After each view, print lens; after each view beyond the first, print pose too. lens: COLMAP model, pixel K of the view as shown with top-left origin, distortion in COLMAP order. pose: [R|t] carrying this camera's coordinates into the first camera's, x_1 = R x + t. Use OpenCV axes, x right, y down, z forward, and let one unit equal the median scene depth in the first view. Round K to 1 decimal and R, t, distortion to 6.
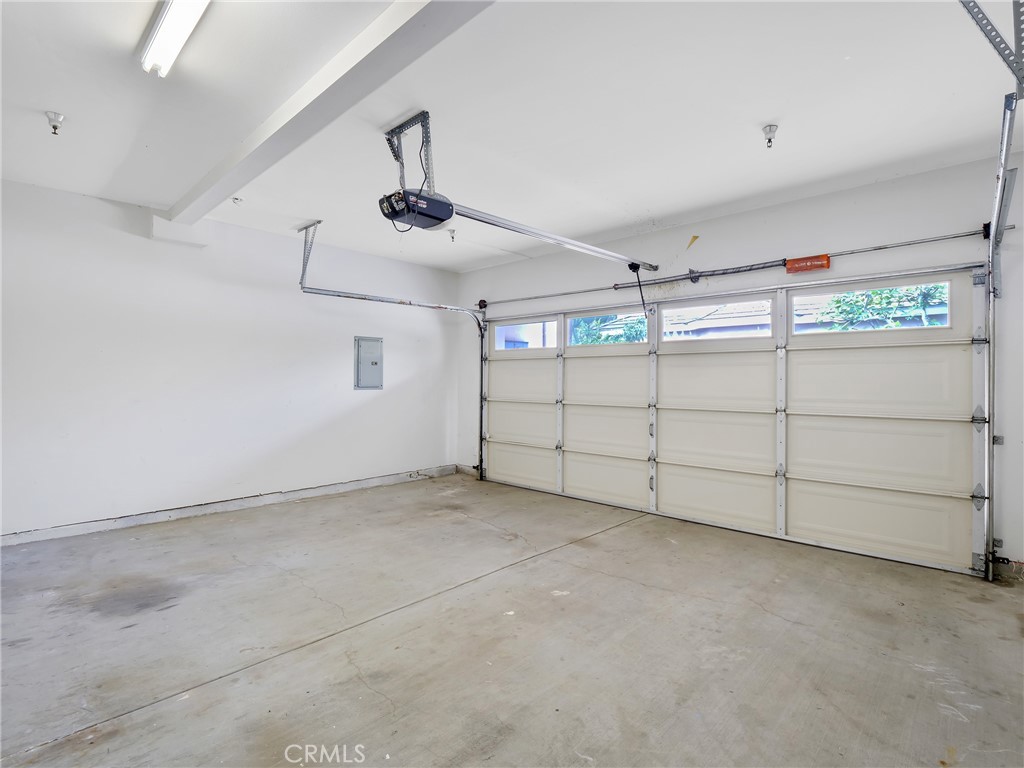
lens RADIAL K [[497.3, 0, 511.4], [0, 497.3, 379.9], [0, 0, 1]] dist [-0.001641, -0.000269]
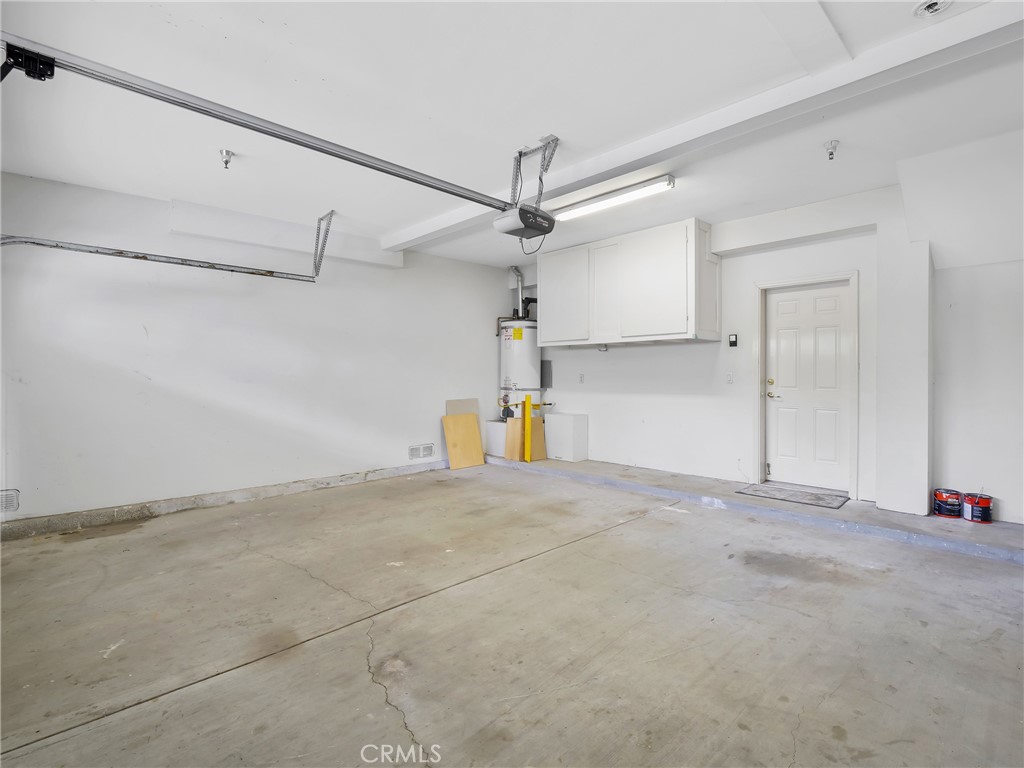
lens RADIAL K [[497.3, 0, 512.6], [0, 497.3, 379.8], [0, 0, 1]] dist [-0.001641, -0.000269]
pose [[-0.998442, -0.003823, 0.055673, -0.210175], [-0.002991, 0.999882, 0.015036, 0.012940], [-0.055724, 0.014846, -0.998336, 2.033909]]
